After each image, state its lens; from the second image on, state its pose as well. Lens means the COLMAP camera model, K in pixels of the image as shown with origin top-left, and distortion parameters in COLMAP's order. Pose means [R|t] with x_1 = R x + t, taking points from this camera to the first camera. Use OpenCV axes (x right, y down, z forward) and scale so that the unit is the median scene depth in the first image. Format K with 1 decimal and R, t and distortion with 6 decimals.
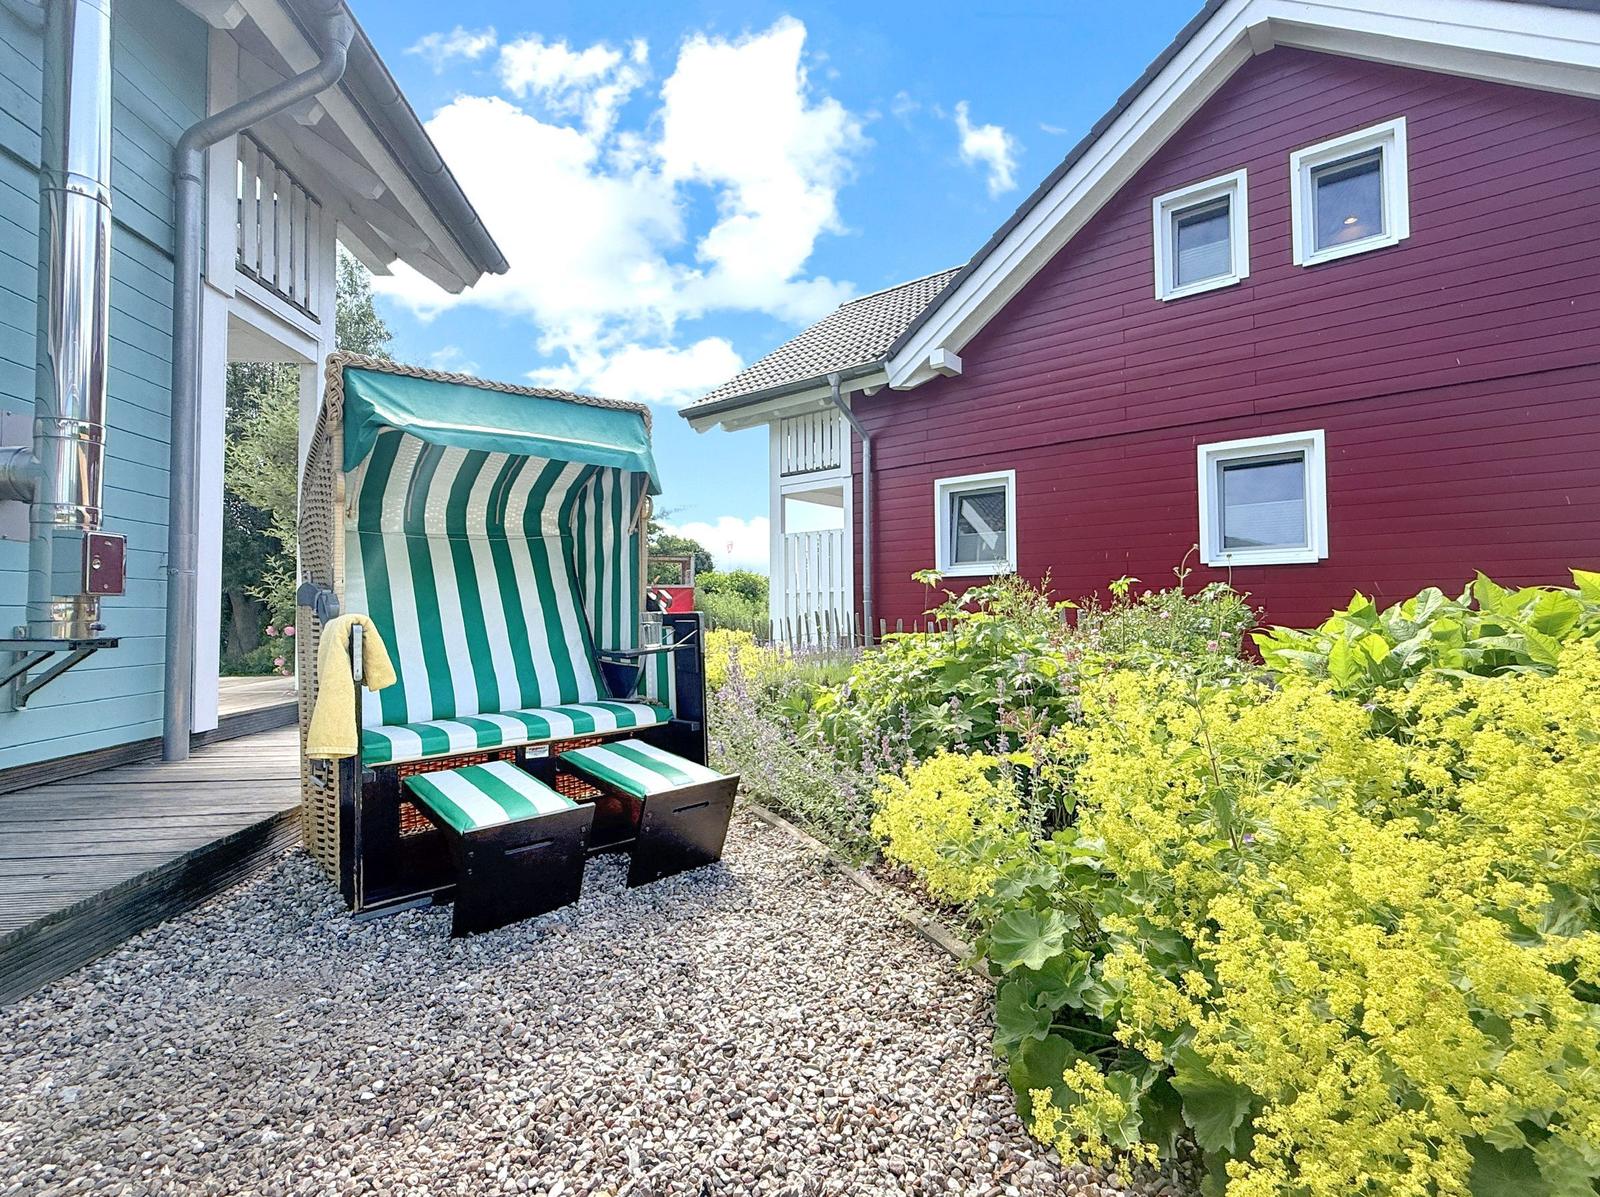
lens RADIAL K [[772.0, 0, 805.2], [0, 772.0, 582.4], [0, 0, 1]] dist [0.003190, 0.000371]
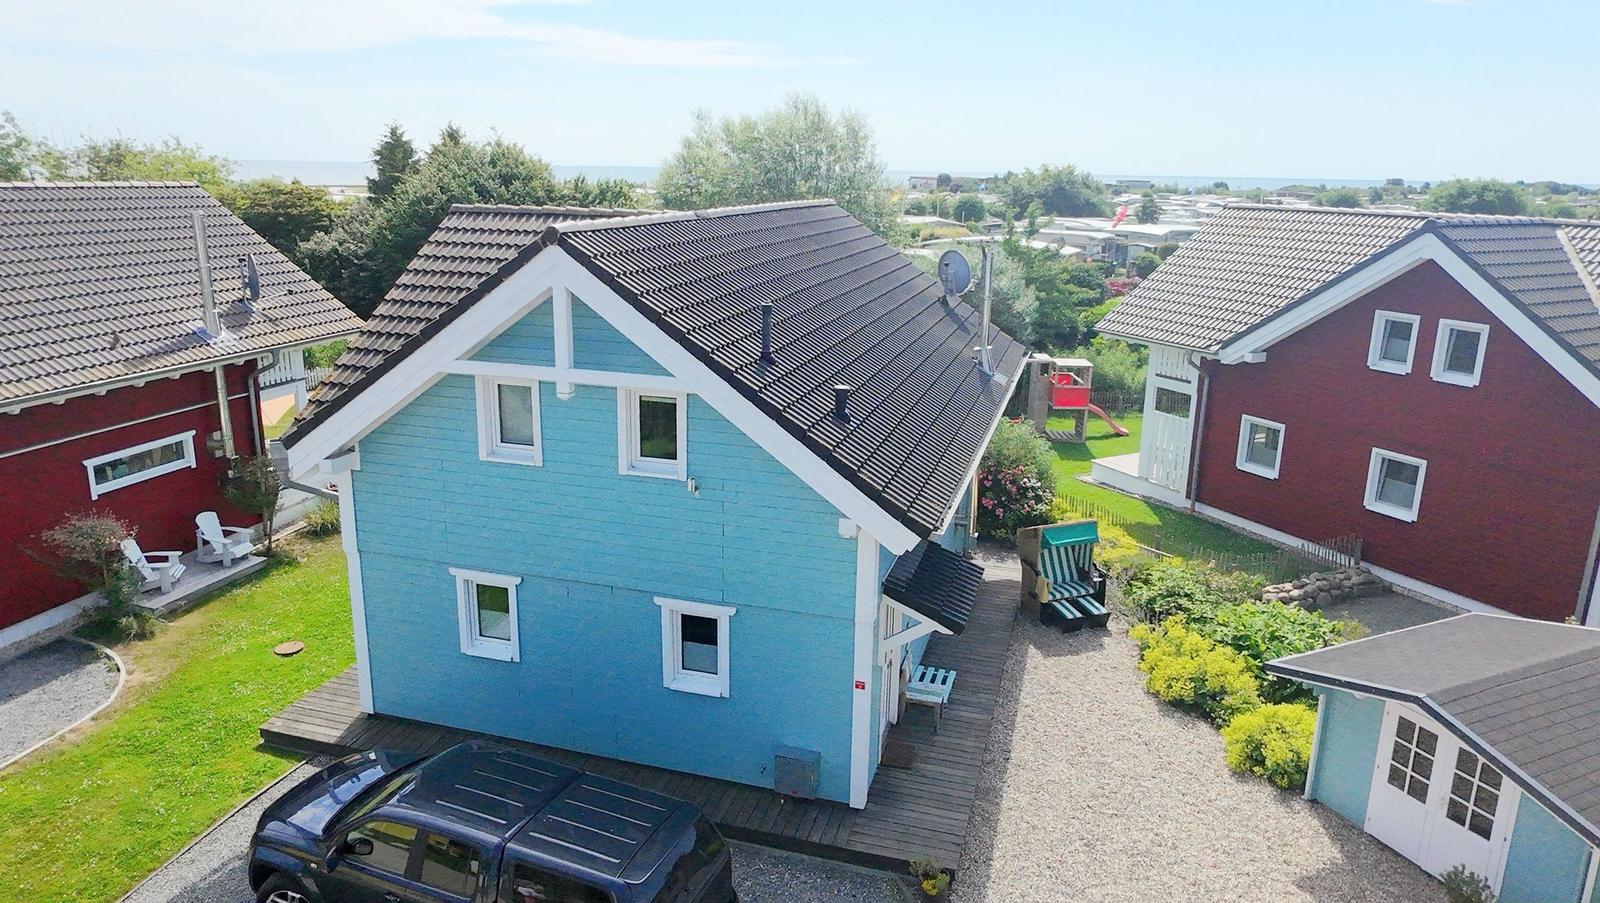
lens RADIAL K [[1018.5, 0, 758.4], [0, 1018.5, 442.4], [0, 0, 1]] dist [-0.004451, -0.001614]
pose [[0.911669, 0.117789, -0.393683, 0.110713], [0.005383, 0.954532, 0.298060, -1.042897], [0.410891, -0.273851, 0.869583, -2.025509]]
